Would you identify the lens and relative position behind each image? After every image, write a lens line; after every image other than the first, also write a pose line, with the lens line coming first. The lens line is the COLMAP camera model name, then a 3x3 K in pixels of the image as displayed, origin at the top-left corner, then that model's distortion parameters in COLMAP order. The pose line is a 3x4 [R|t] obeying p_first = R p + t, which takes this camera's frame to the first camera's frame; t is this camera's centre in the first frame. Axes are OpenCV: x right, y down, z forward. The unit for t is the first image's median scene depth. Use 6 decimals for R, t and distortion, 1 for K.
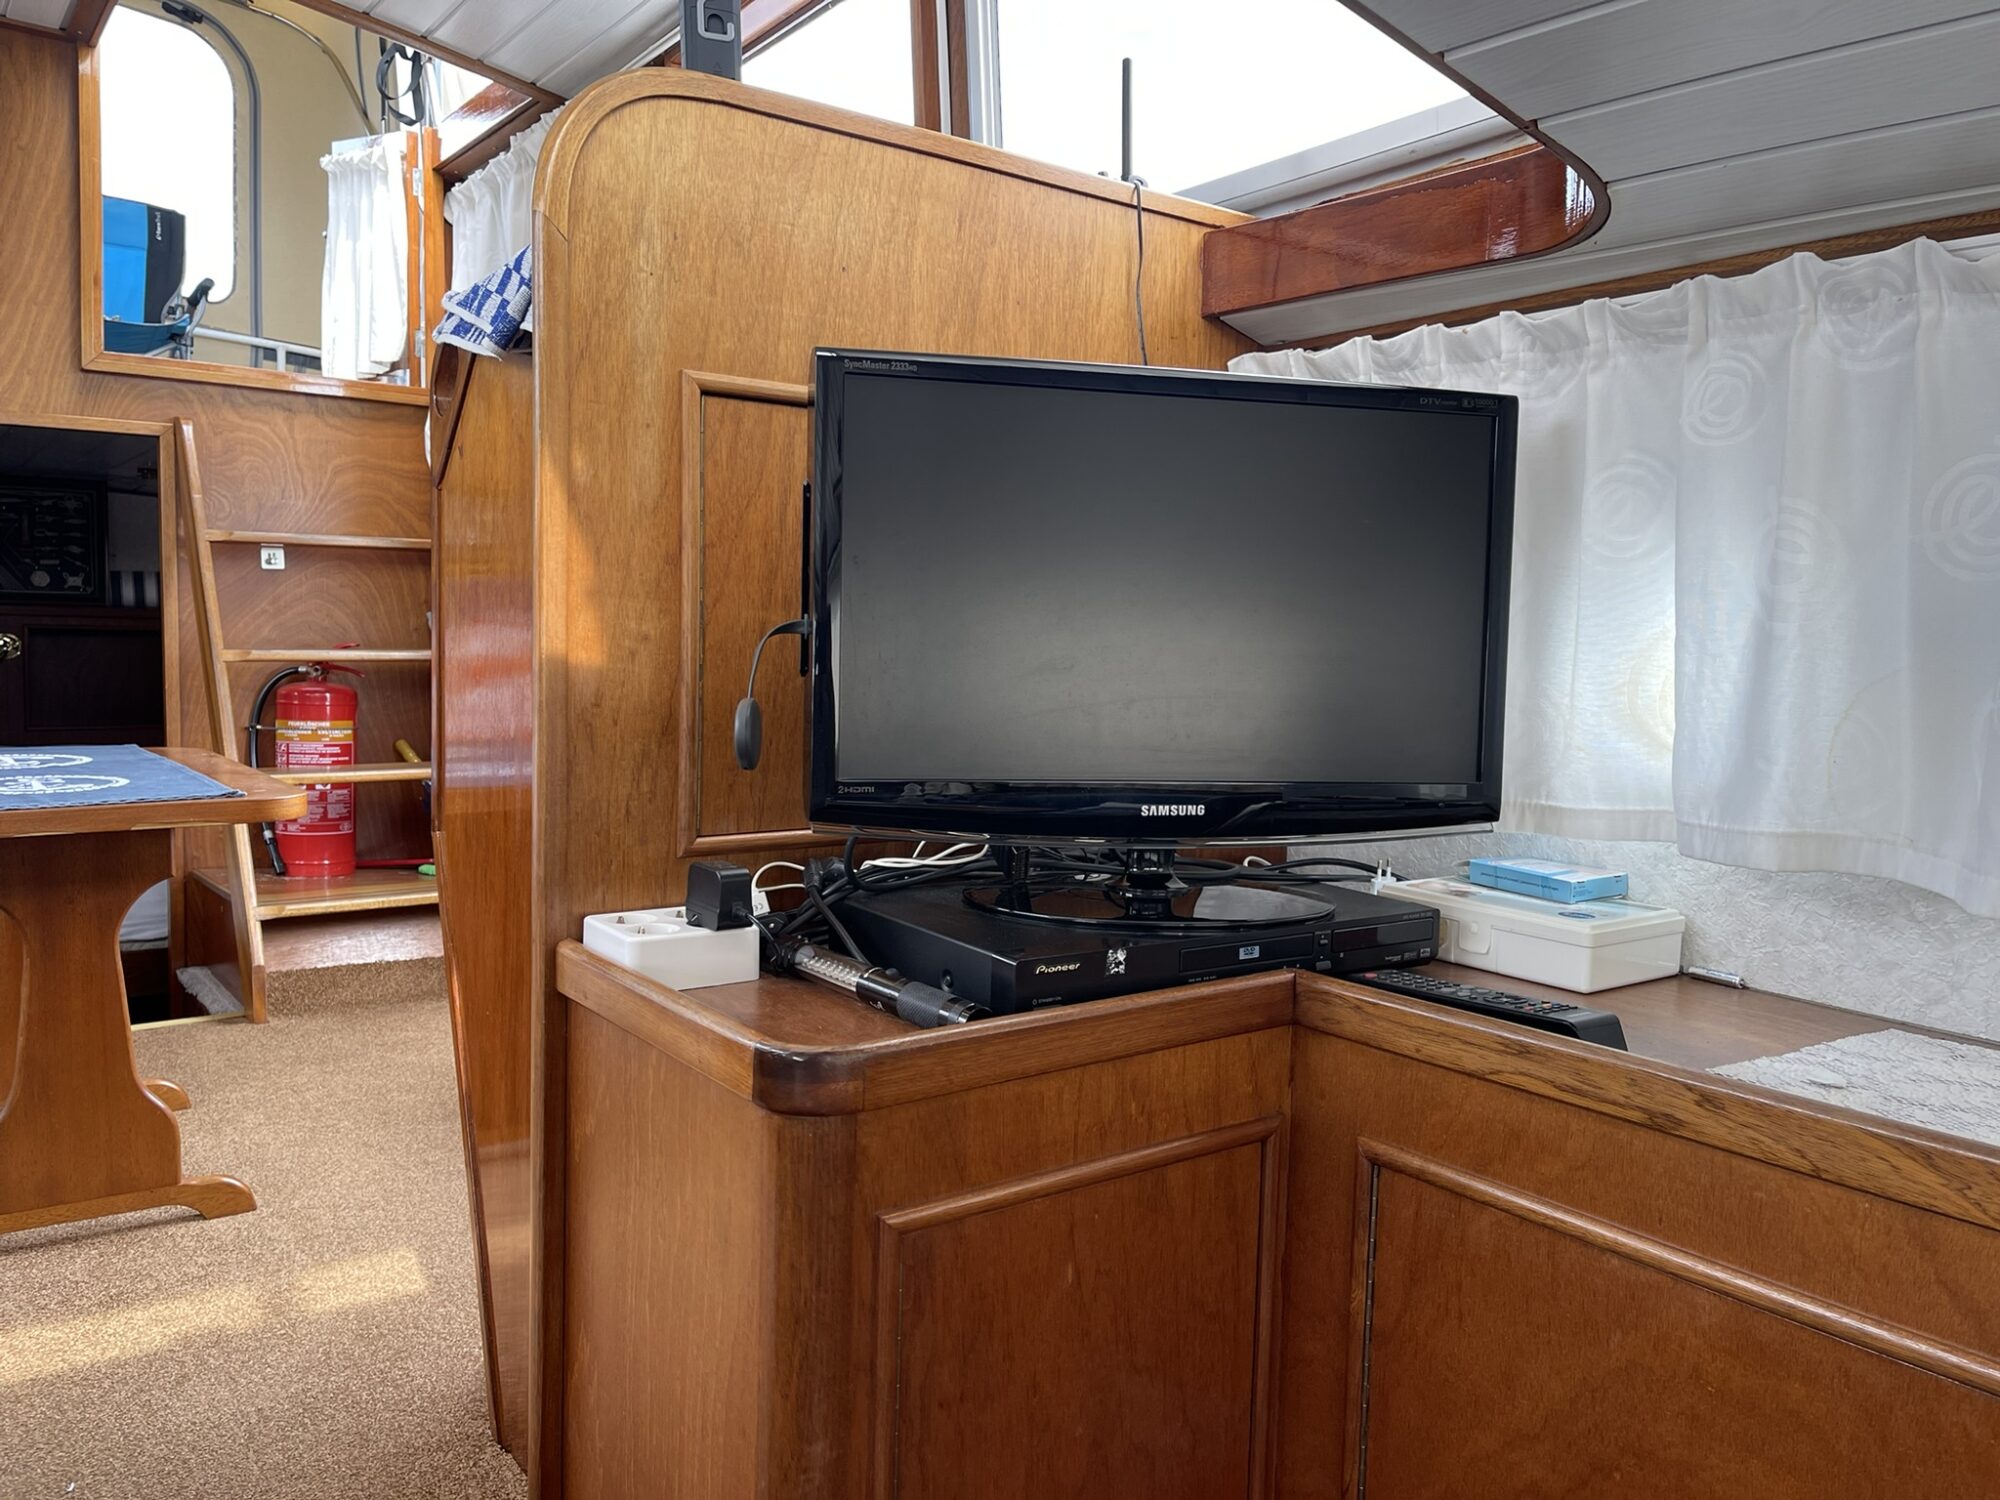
lens RADIAL K [[1492.3, 0, 955.8], [0, 1492.3, 766.7], [0, 0, 1]] dist [0.060691, -0.082096]
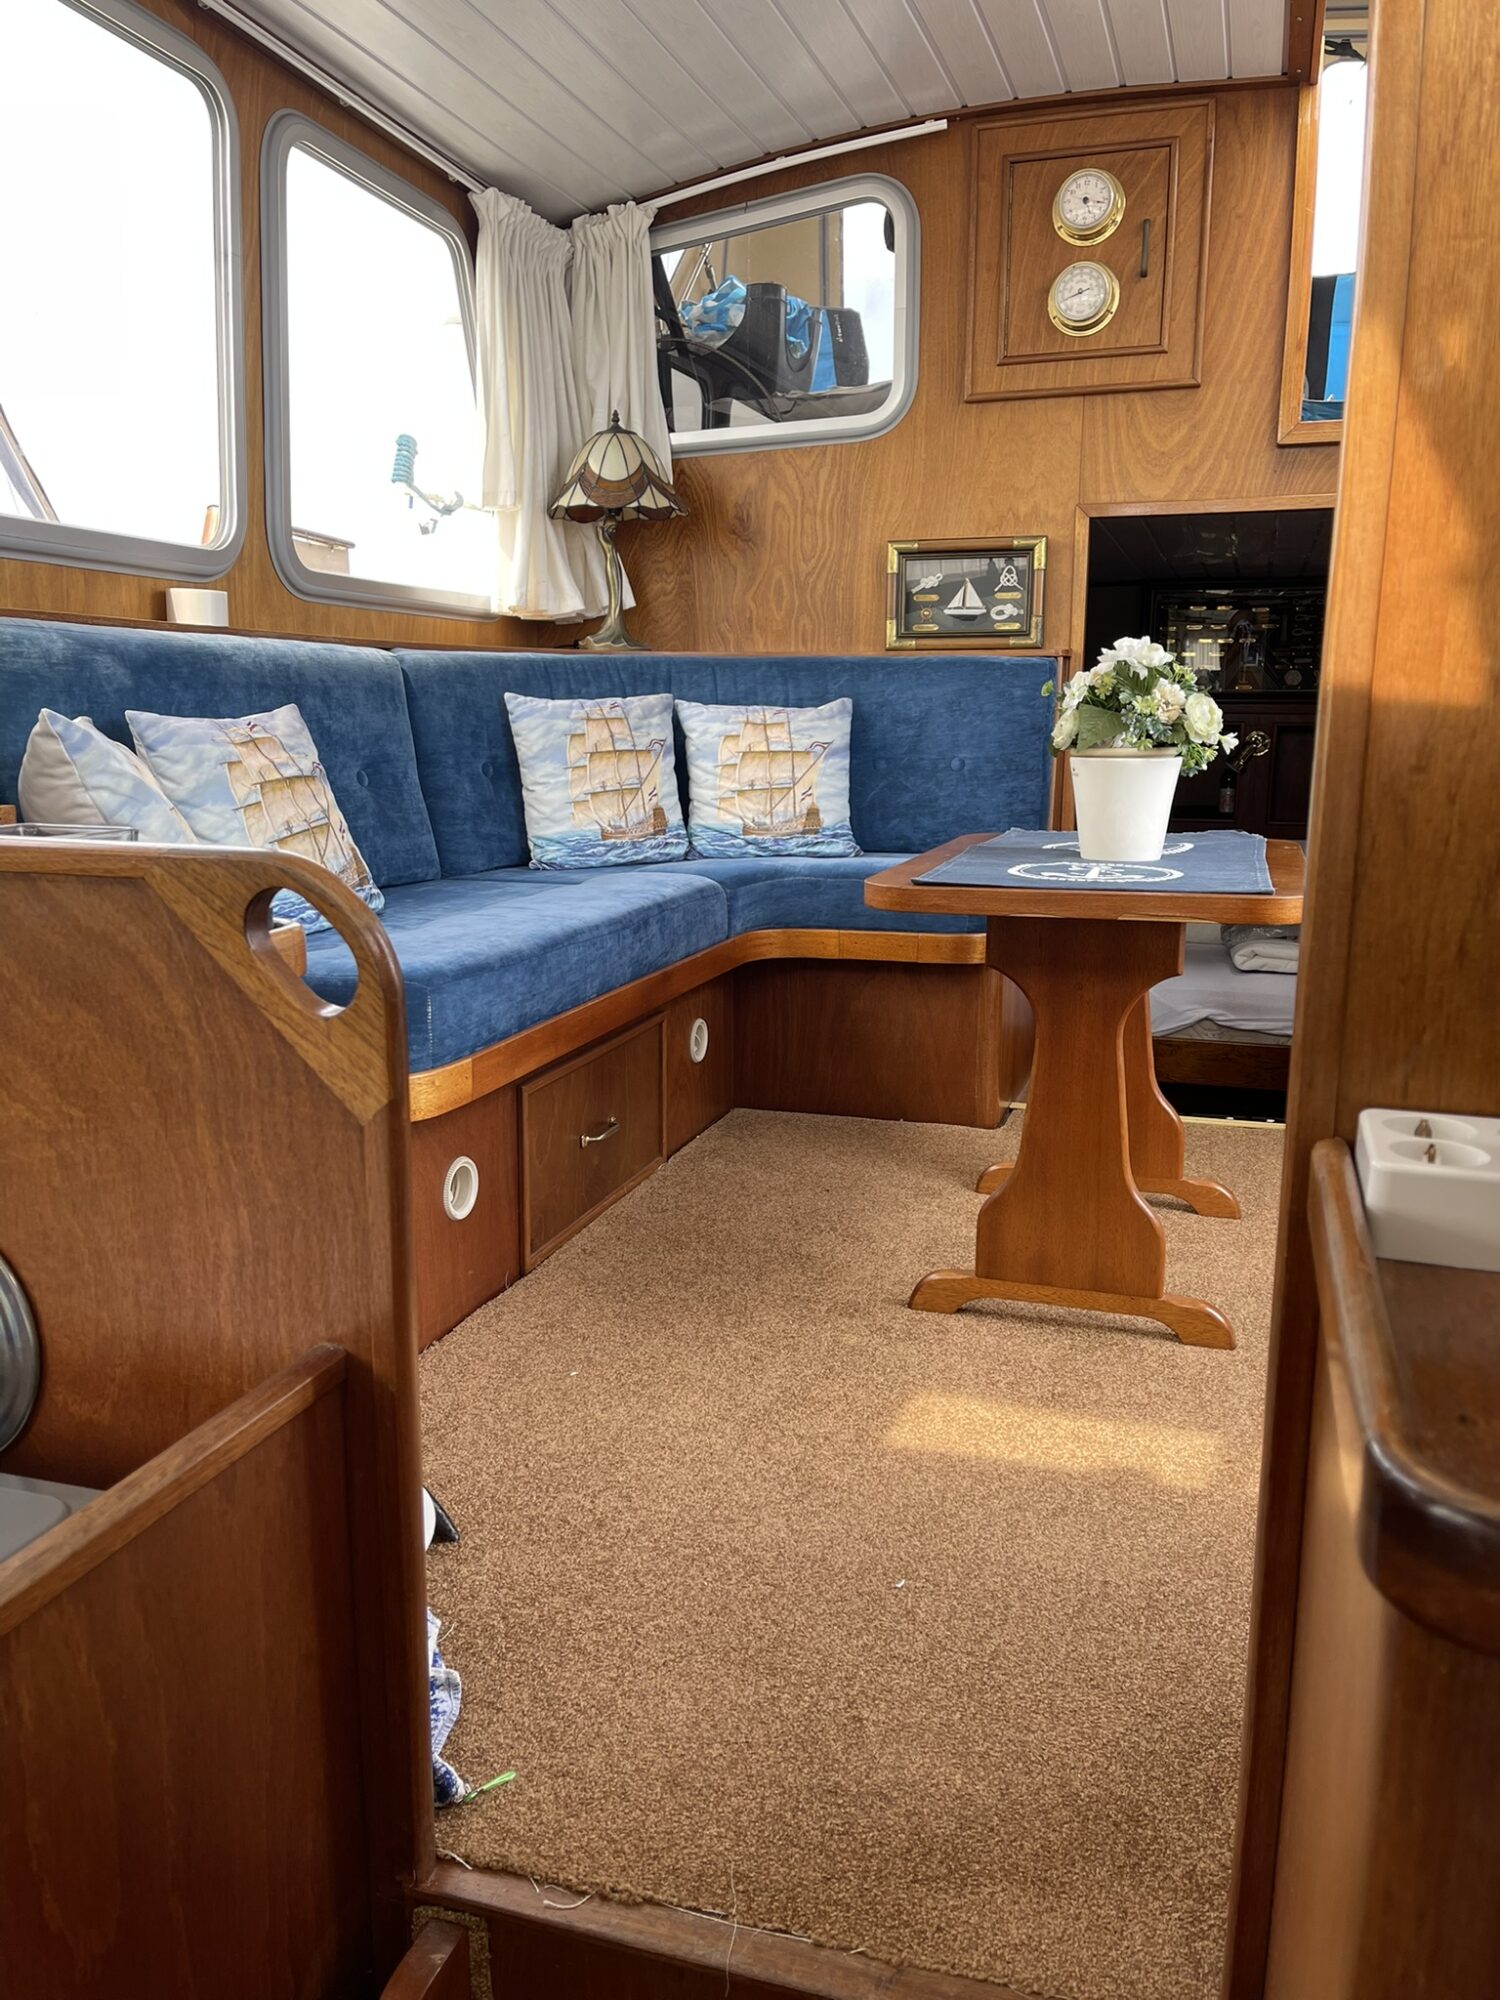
lens RADIAL K [[1492.3, 0, 797.5], [0, 1492.3, 1013.6], [0, 0, 1]] dist [0.060691, -0.082096]
pose [[0.613682, 0.135006, -0.777925, 0.033827], [-0.063217, 0.990511, 0.122030, -0.000572], [0.787018, -0.025710, 0.616394, 0.155102]]
